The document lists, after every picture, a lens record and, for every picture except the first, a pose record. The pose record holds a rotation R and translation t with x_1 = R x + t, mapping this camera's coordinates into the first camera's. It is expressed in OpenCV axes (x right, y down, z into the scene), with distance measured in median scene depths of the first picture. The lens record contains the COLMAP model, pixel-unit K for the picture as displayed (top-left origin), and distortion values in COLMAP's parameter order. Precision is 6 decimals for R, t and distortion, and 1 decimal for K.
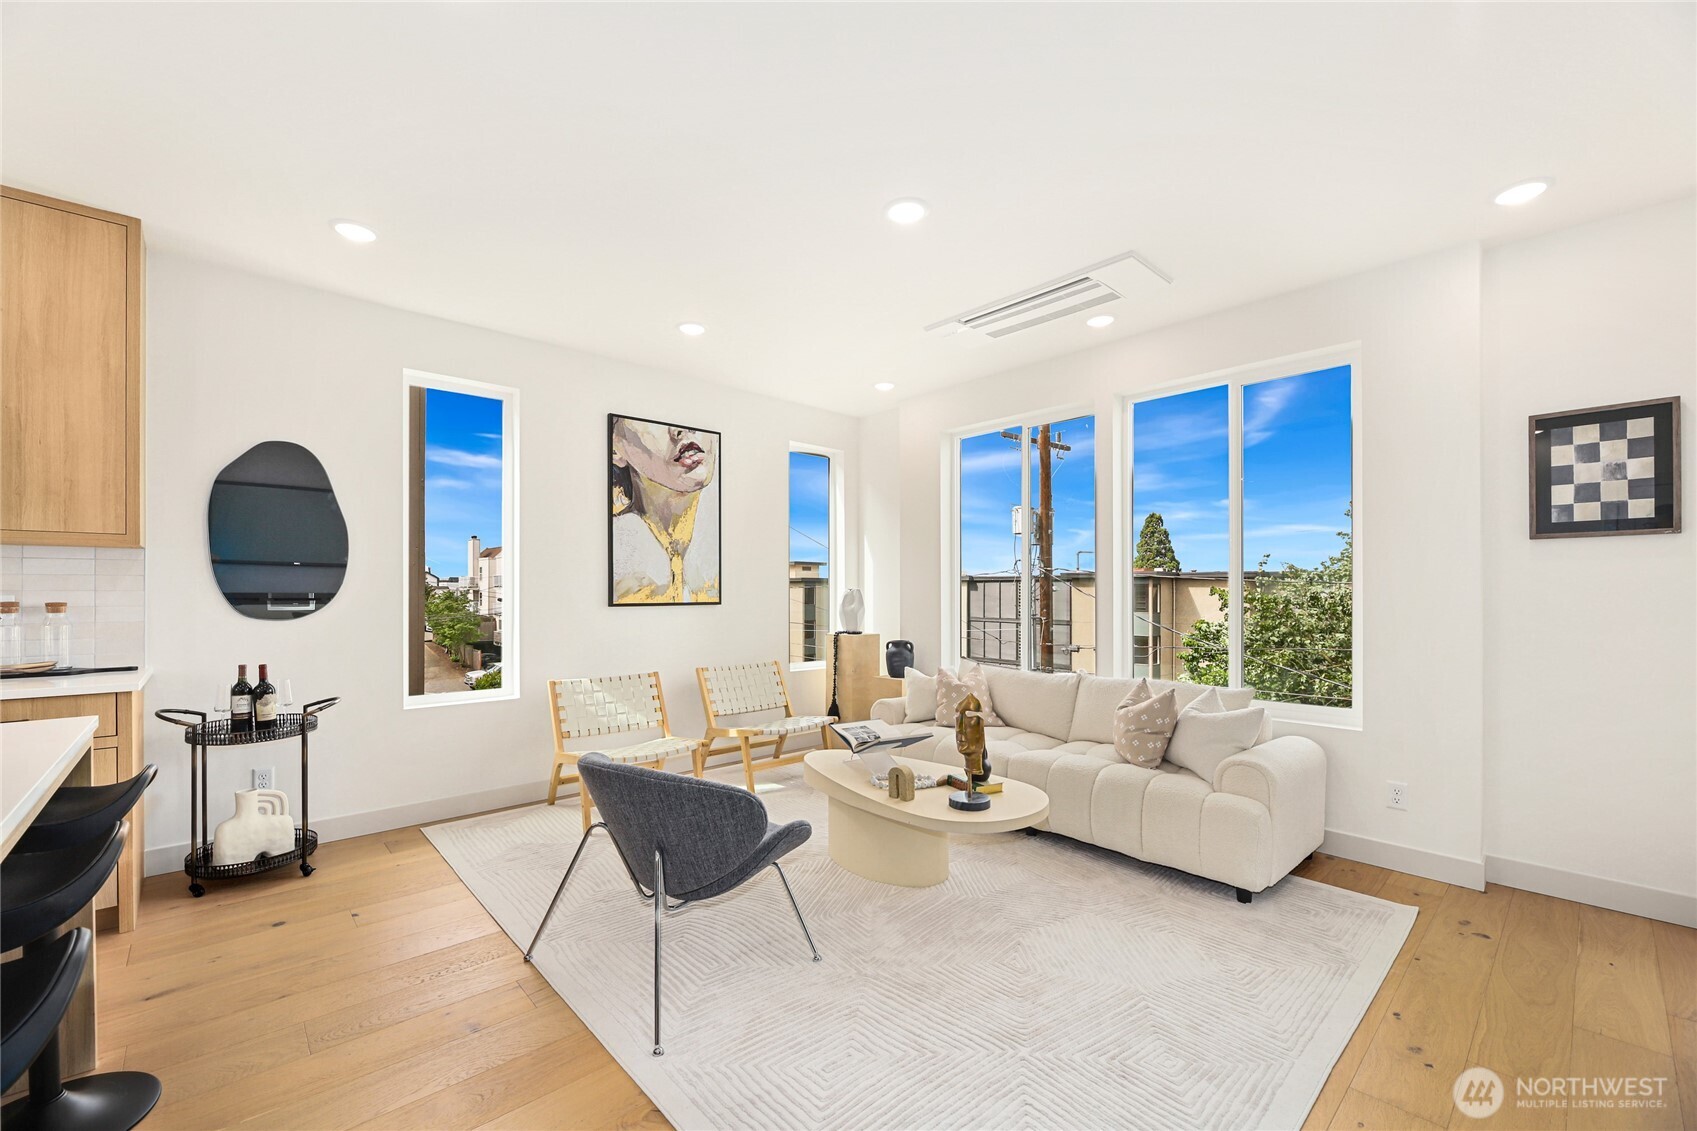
lens RADIAL K [[687.8, 0, 843.9], [0, 687.8, 589.9], [0, 0, 1]] dist [-0.005992, -0.000540]
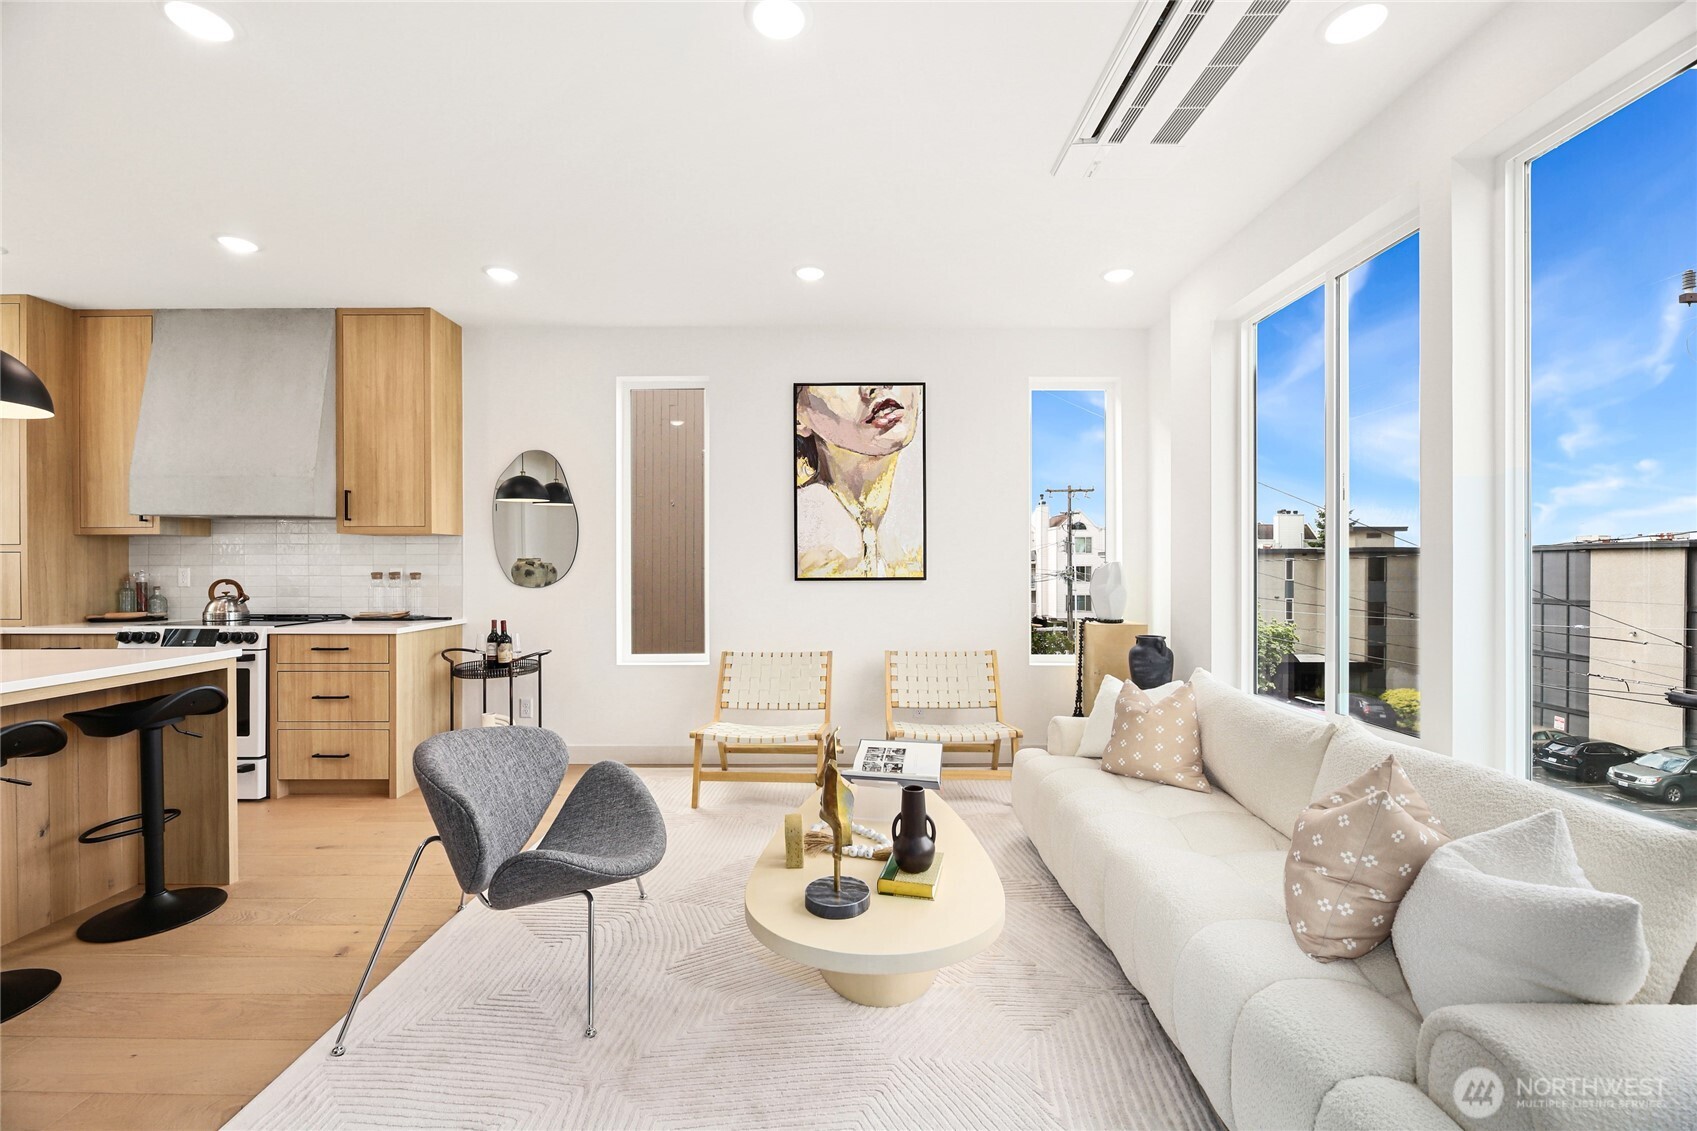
lens RADIAL K [[684.6, 0, 842.4], [0, 684.6, 566.4], [0, 0, 1]] dist [0.001719, -0.003527]
pose [[0.736885, 0.000550, -0.676018, 0.369238], [0.002101, 0.999993, 0.003103, 0.000995], [0.676015, -0.003707, 0.736879, 0.325262]]
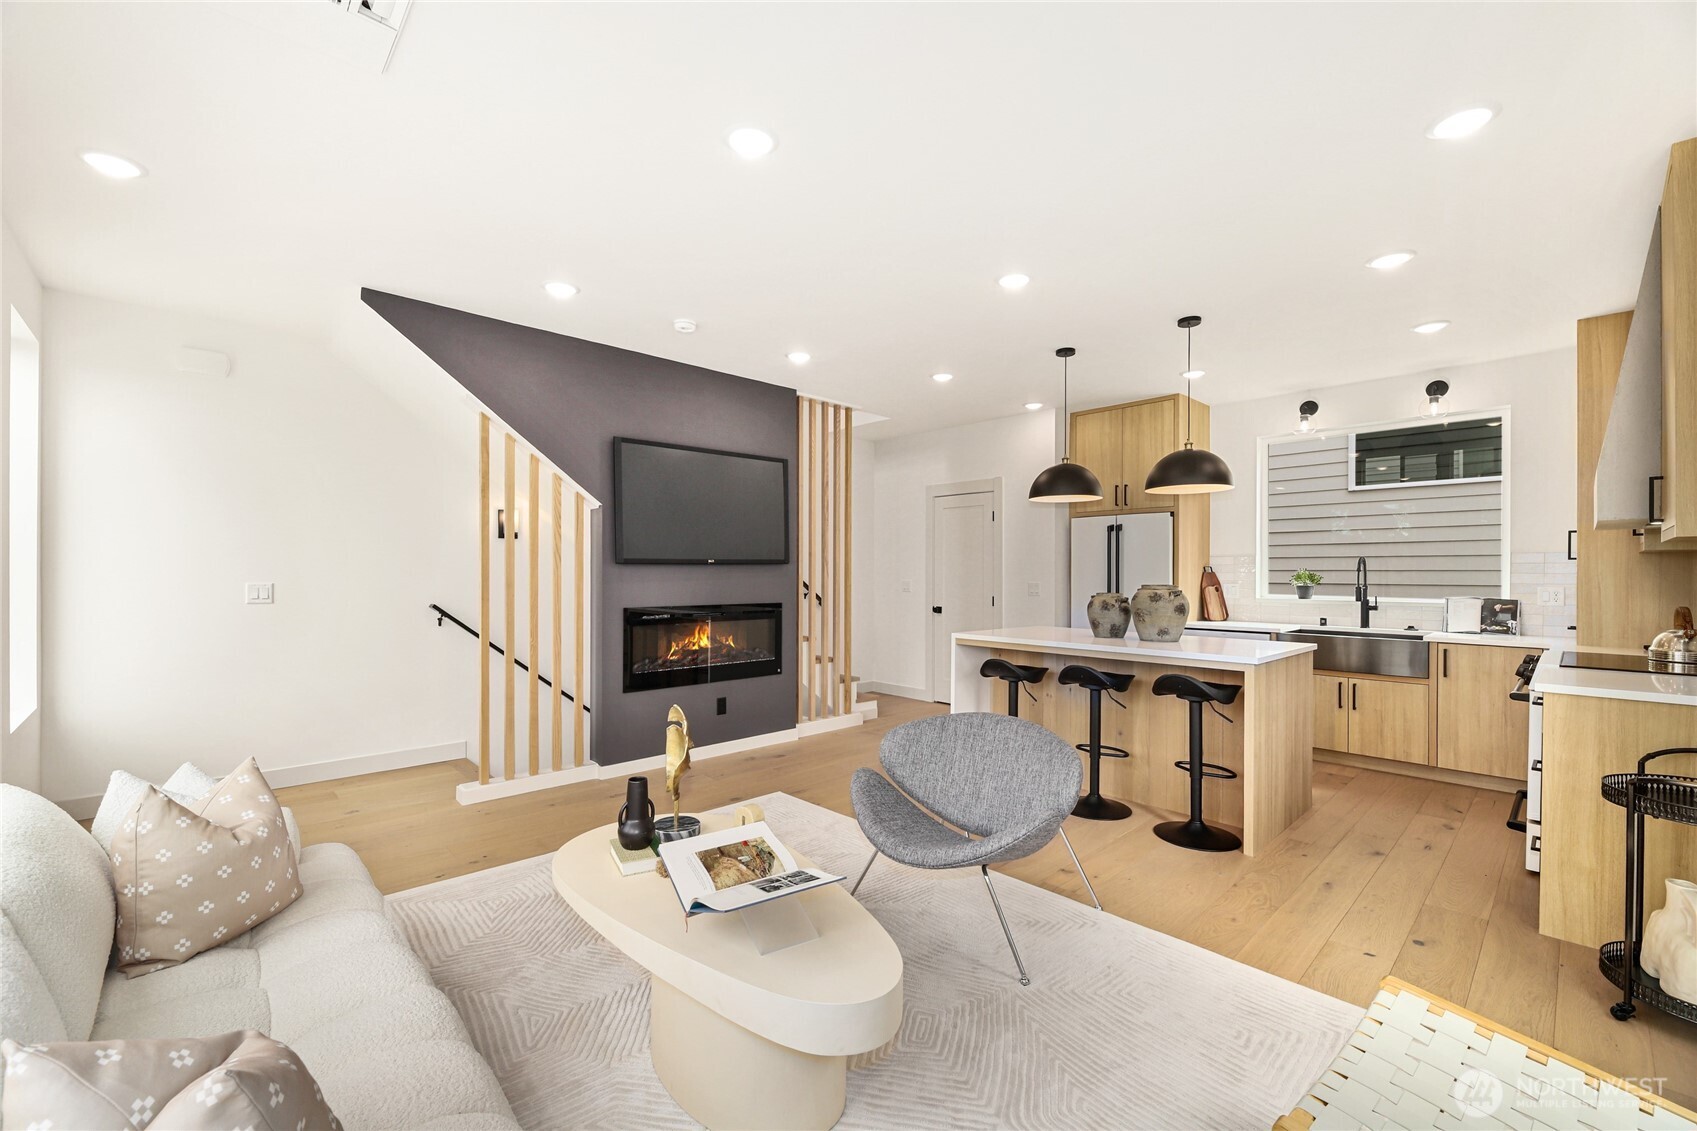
lens RADIAL K [[694.1, 0, 841.2], [0, 694.1, 571.2], [0, 0, 1]] dist [0.000406, -0.000023]
pose [[-0.999866, -0.005715, -0.015335, -0.006853], [-0.005678, 0.999981, -0.002463, -0.010086], [0.015349, -0.002375, -0.999879, 1.136948]]
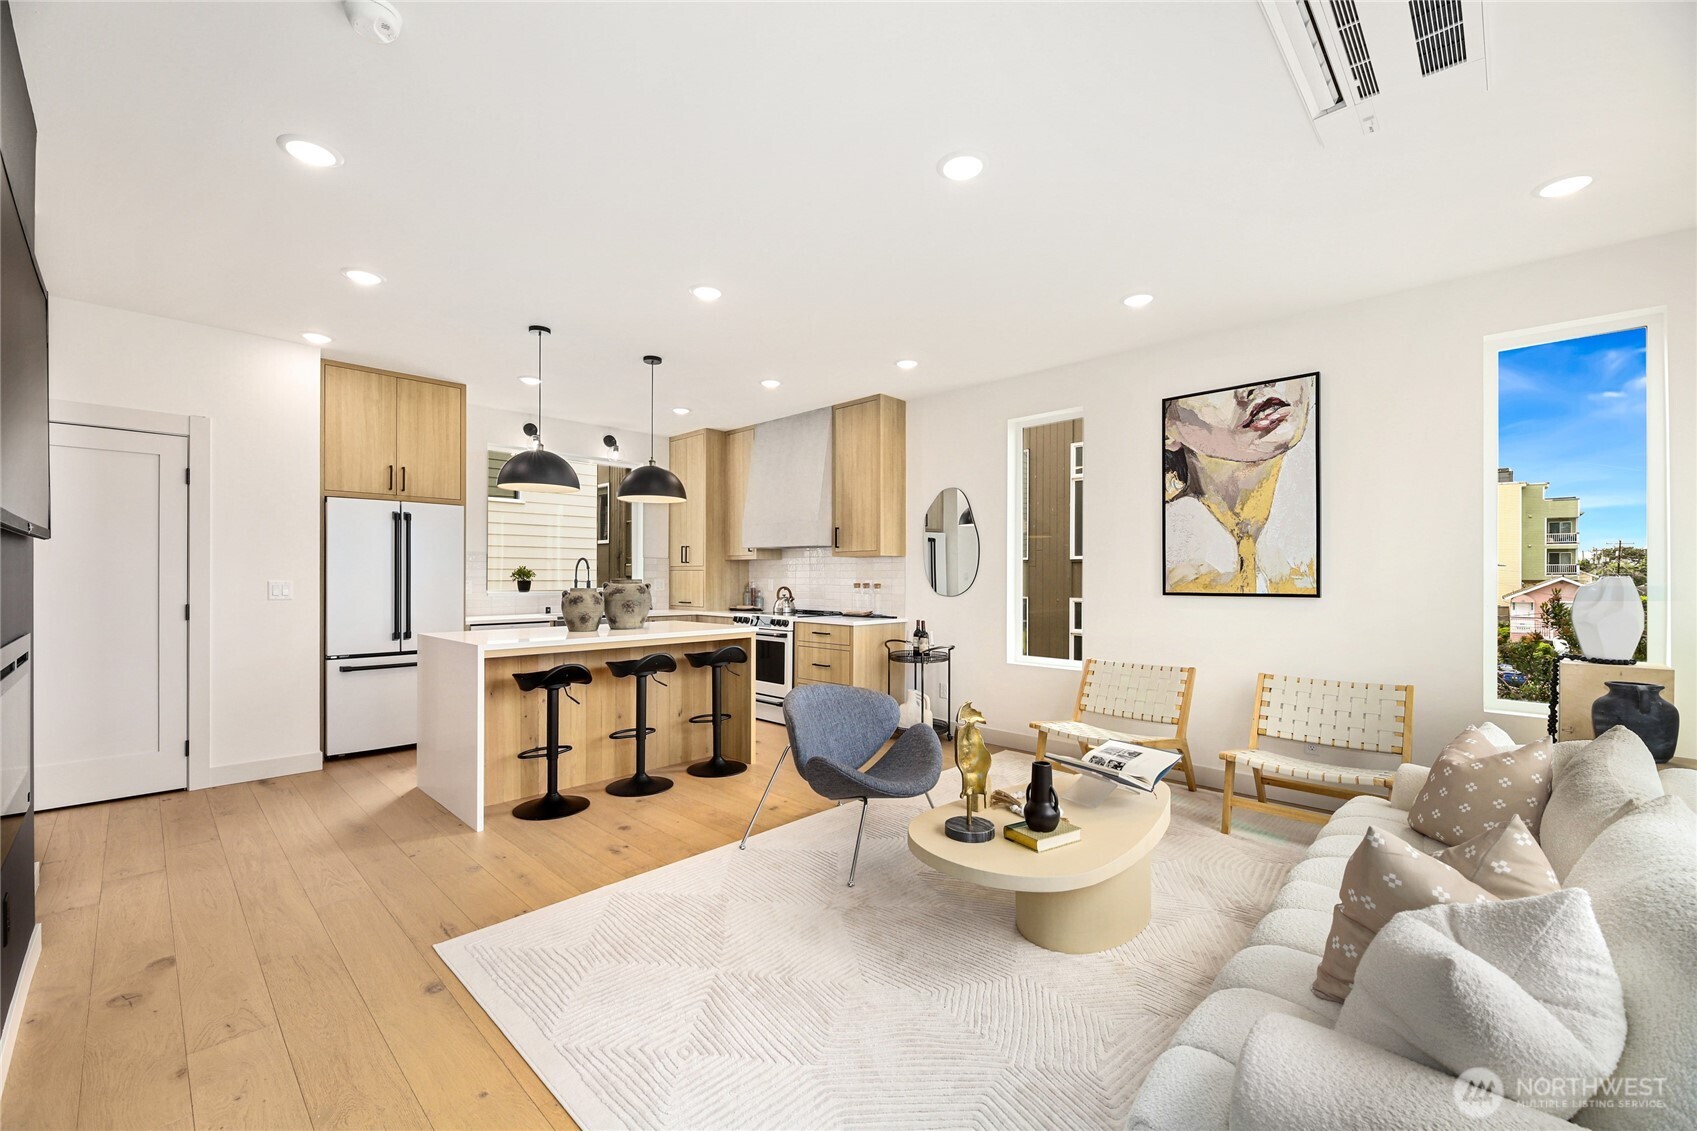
lens RADIAL K [[687.1, 0, 843.0], [0, 687.1, 575.1], [0, 0, 1]] dist [-0.000889, -0.000358]
pose [[0.060260, -0.004283, -0.998174, 0.613441], [-0.002065, 0.999988, -0.004416, 0.001029], [0.998181, 0.002327, 0.060250, 0.480869]]
